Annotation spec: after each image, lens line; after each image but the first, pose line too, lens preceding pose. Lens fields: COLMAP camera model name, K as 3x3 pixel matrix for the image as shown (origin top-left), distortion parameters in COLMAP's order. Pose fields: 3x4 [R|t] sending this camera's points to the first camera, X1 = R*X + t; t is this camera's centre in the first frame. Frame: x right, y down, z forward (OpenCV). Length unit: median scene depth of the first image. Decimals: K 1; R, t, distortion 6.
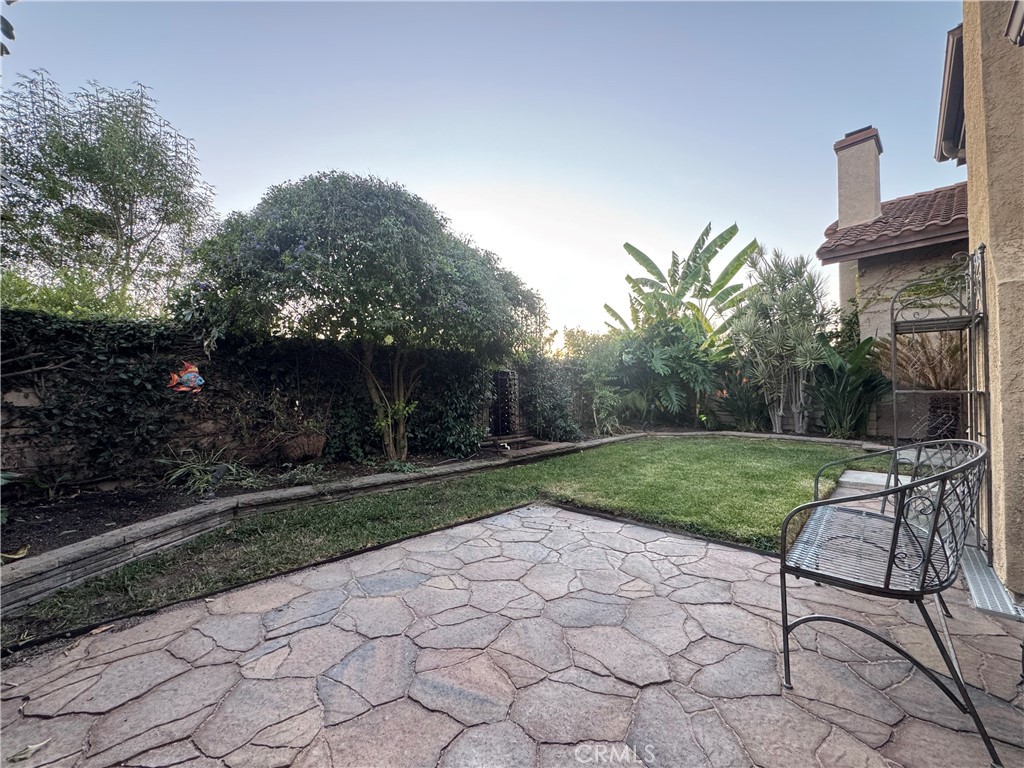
lens RADIAL K [[410.1, 0, 512.2], [0, 410.1, 383.3], [0, 0, 1]] dist [0.000051, -0.000075]
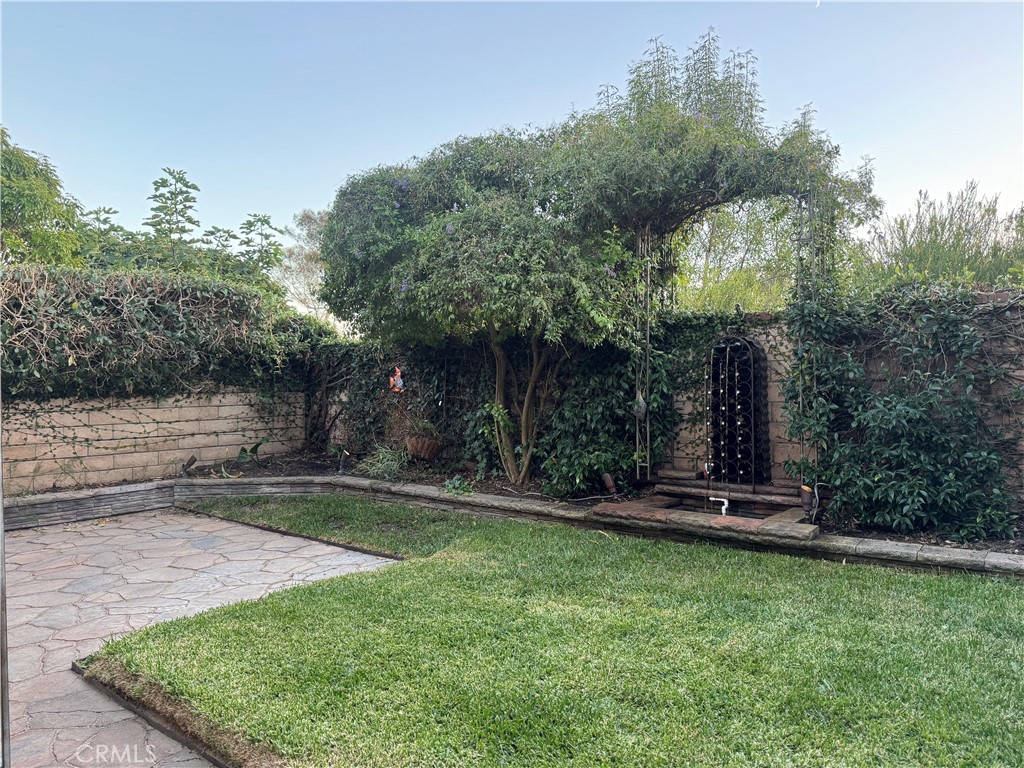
lens RADIAL K [[718.8, 0, 512.0], [0, 718.8, 384.0], [0, 0, 1]] dist [0.079514, -0.094466]
pose [[0.050296, 0.005493, -0.998719, 1.820733], [0.048773, 0.998778, 0.007950, -0.005861], [0.997543, -0.049110, 0.049967, 1.621058]]
